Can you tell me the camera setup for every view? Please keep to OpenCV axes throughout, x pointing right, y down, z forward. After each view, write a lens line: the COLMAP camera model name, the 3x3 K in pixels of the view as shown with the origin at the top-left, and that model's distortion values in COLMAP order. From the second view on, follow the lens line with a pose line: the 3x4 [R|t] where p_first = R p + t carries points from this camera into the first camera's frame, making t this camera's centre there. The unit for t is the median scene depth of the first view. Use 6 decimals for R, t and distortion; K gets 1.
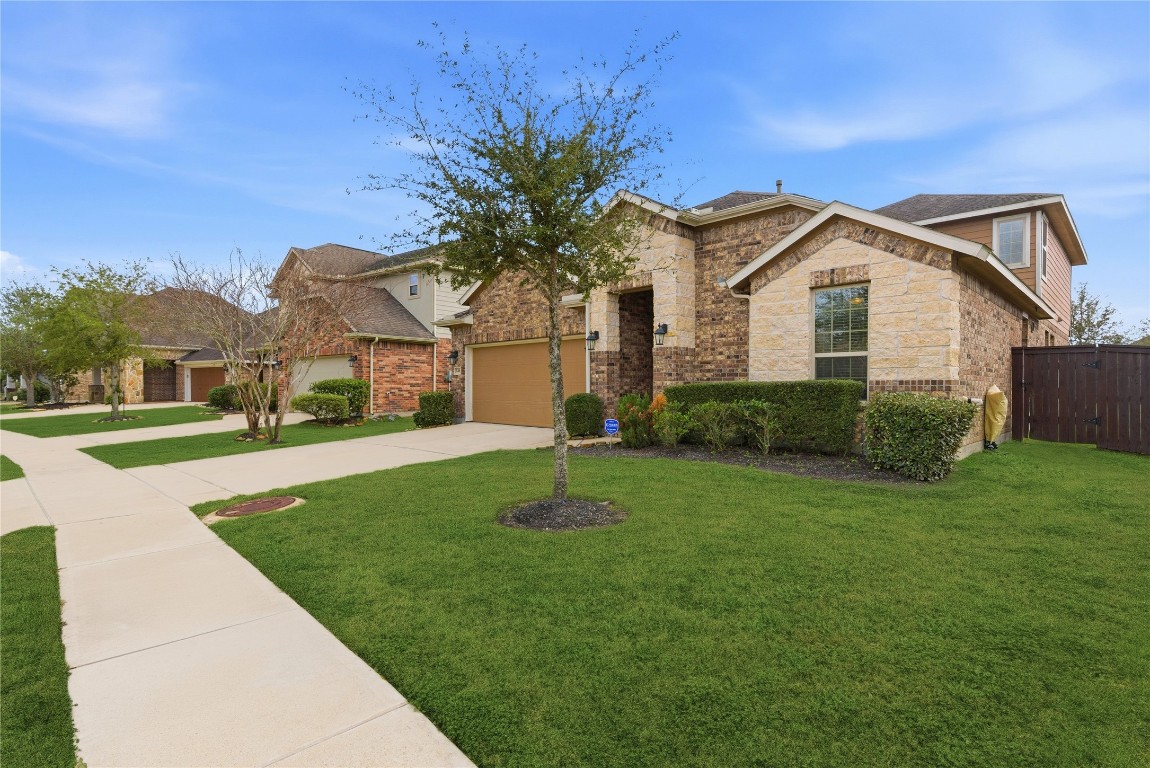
lens RADIAL K [[555.7, 0, 577.7], [0, 555.7, 385.6], [0, 0, 1]] dist [-0.005112, 0.001622]
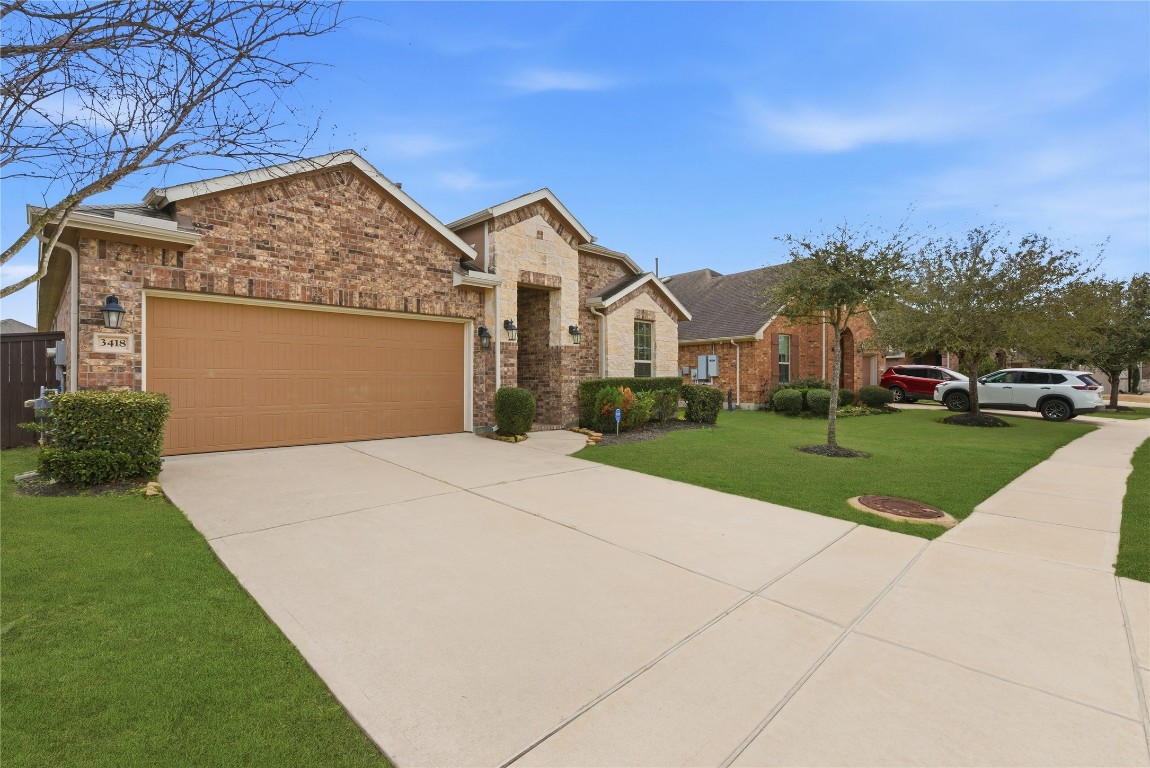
lens RADIAL K [[555.7, 0, 579.1], [0, 555.7, 379.4], [0, 0, 1]] dist [-0.005112, 0.001622]
pose [[-0.004753, 0.003873, 0.999981, -1.019247], [-0.000925, 0.999992, -0.003878, 0.003800], [-0.999988, -0.000944, -0.004749, 1.018264]]
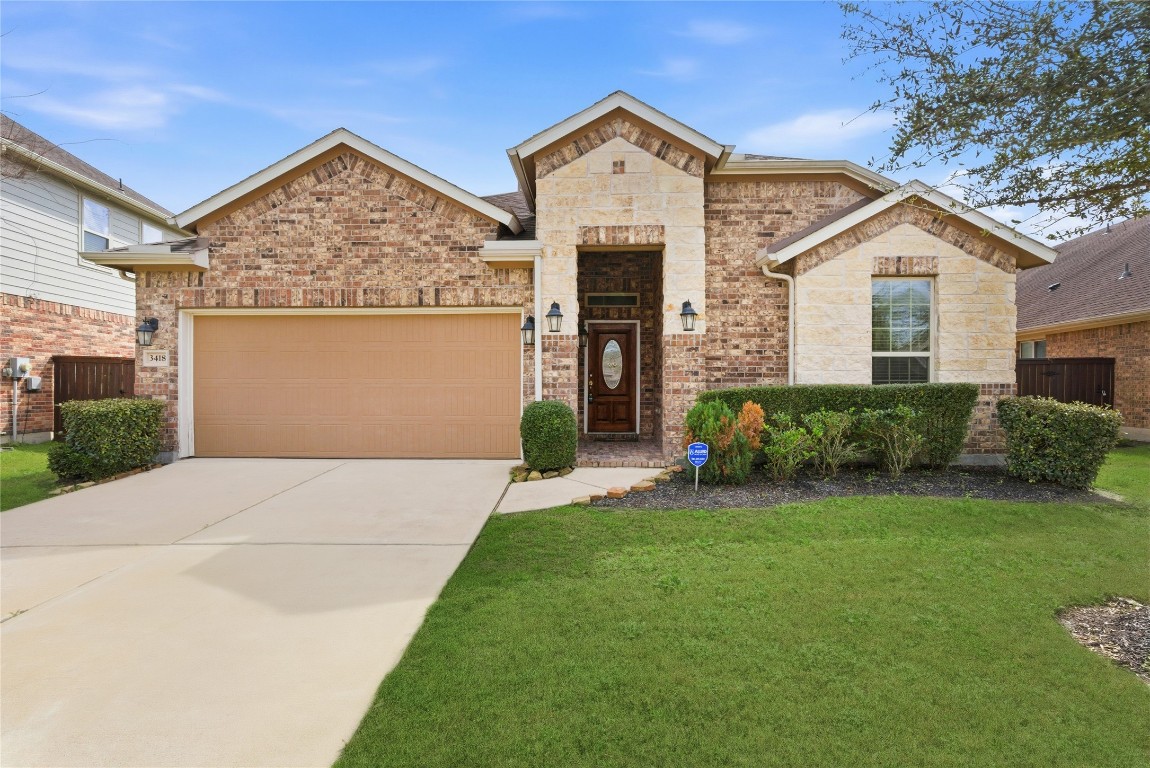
lens RADIAL K [[555.7, 0, 576.7], [0, 555.7, 385.5], [0, 0, 1]] dist [-0.005112, 0.001622]
pose [[0.735774, -0.000856, 0.677227, -0.436672], [-0.001301, 0.999996, 0.002677, -0.006320], [-0.677226, -0.002851, 0.735770, 0.592527]]
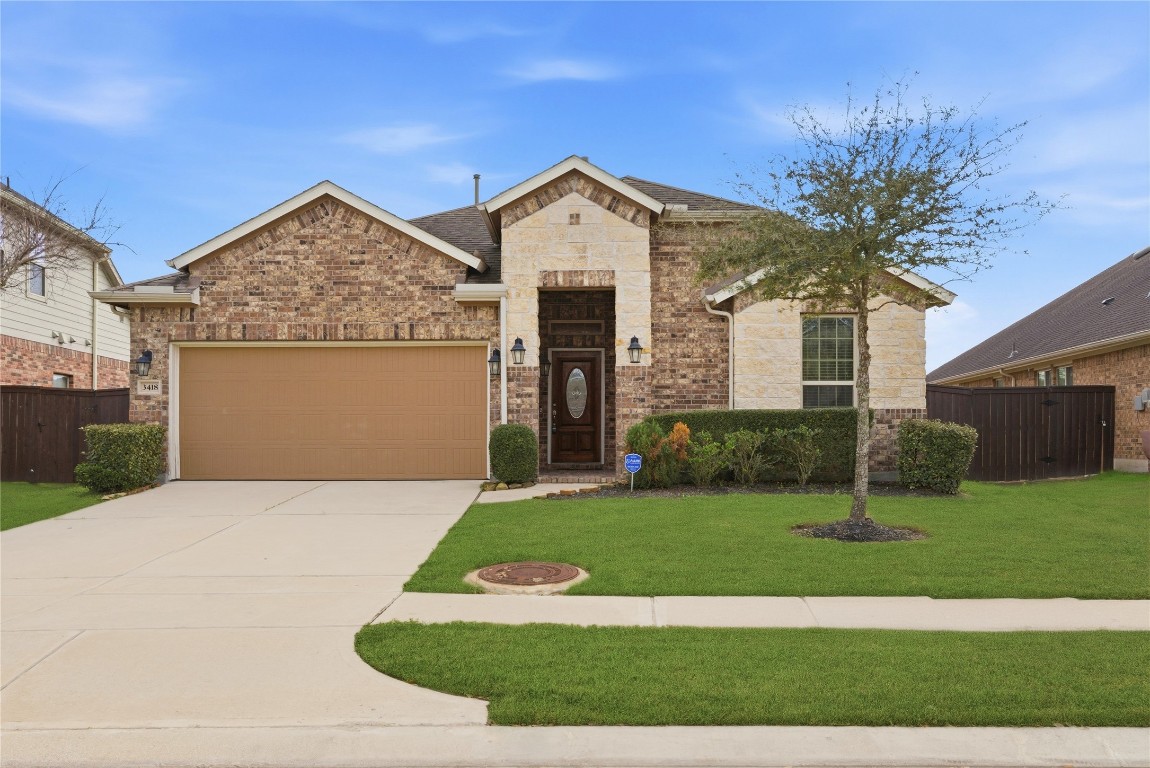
lens RADIAL K [[943.3, 0, 567.9], [0, 943.3, 420.0], [0, 0, 1]] dist [-0.002887, -0.001742]
pose [[0.723518, 0.007207, 0.690268, -0.879585], [0.000736, 0.999937, -0.011211, 0.024713], [-0.690305, 0.008619, 0.723467, 0.082713]]
